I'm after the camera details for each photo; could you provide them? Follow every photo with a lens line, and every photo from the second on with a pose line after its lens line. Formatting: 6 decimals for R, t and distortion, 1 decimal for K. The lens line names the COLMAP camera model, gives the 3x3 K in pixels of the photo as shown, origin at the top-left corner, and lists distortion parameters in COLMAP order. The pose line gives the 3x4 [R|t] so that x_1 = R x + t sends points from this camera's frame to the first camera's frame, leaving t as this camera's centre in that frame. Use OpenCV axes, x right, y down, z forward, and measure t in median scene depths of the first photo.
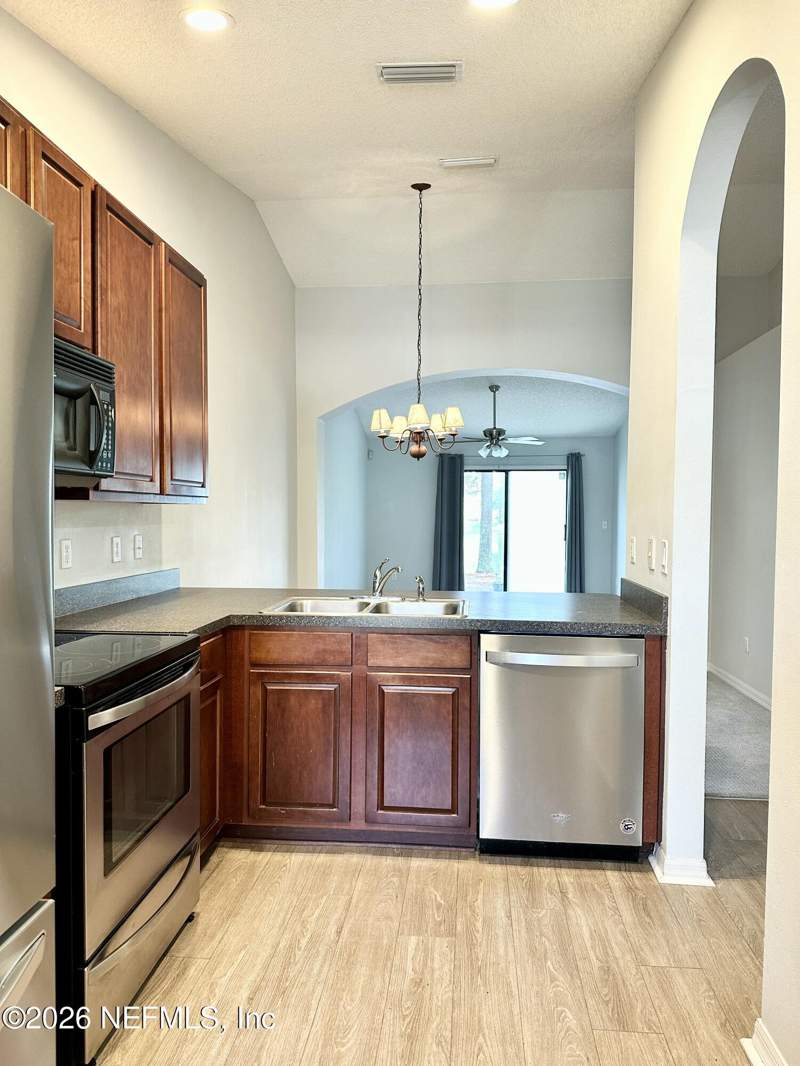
lens RADIAL K [[756.7, 0, 400.0], [0, 756.7, 533.0], [0, 0, 1]] dist [0.037217, -0.047261]
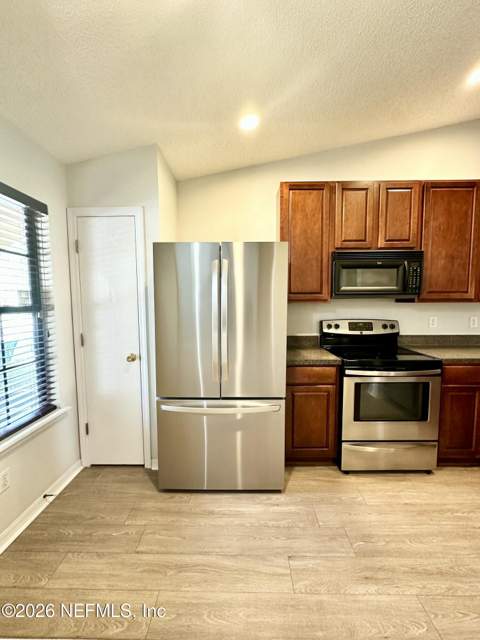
lens RADIAL K [[256.3, 0, 238.4], [0, 256.3, 319.6], [0, 0, 1]] dist [-0.007316, 0.000829]
pose [[0.069208, 0.069773, -0.995159, 0.408701], [-0.019971, 0.997448, 0.068544, -0.030421], [0.997402, 0.015130, 0.070425, 0.276347]]
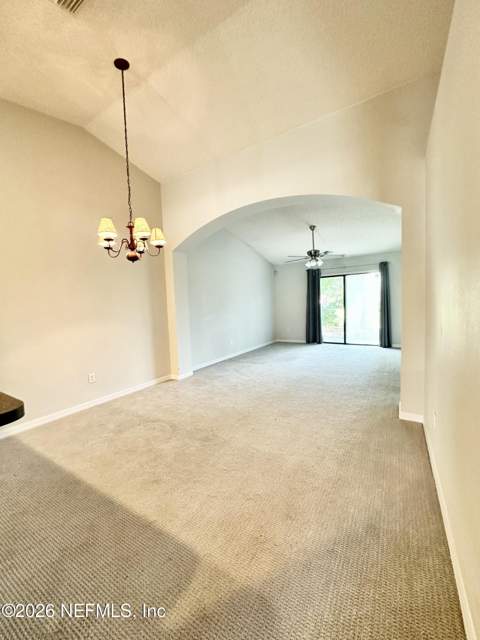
lens RADIAL K [[256.3, 0, 238.4], [0, 256.3, 319.6], [0, 0, 1]] dist [-0.007316, 0.000829]
pose [[0.891110, -0.023096, -0.453200, 0.736442], [0.036416, 0.999123, 0.020686, 0.020912], [0.452324, -0.034938, 0.891169, 1.166223]]
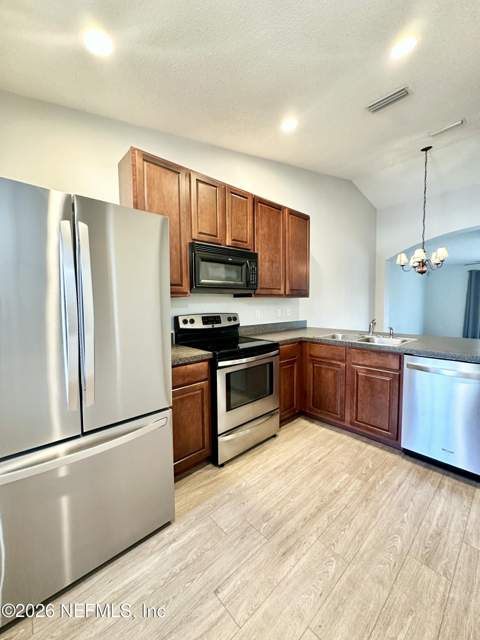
lens RADIAL K [[256.3, 0, 238.4], [0, 256.3, 319.6], [0, 0, 1]] dist [-0.007316, 0.000829]
pose [[0.734530, 0.032157, -0.677814, 0.249434], [-0.002856, 0.999014, 0.044299, 0.002384], [0.678571, -0.030603, 0.733897, 0.153582]]
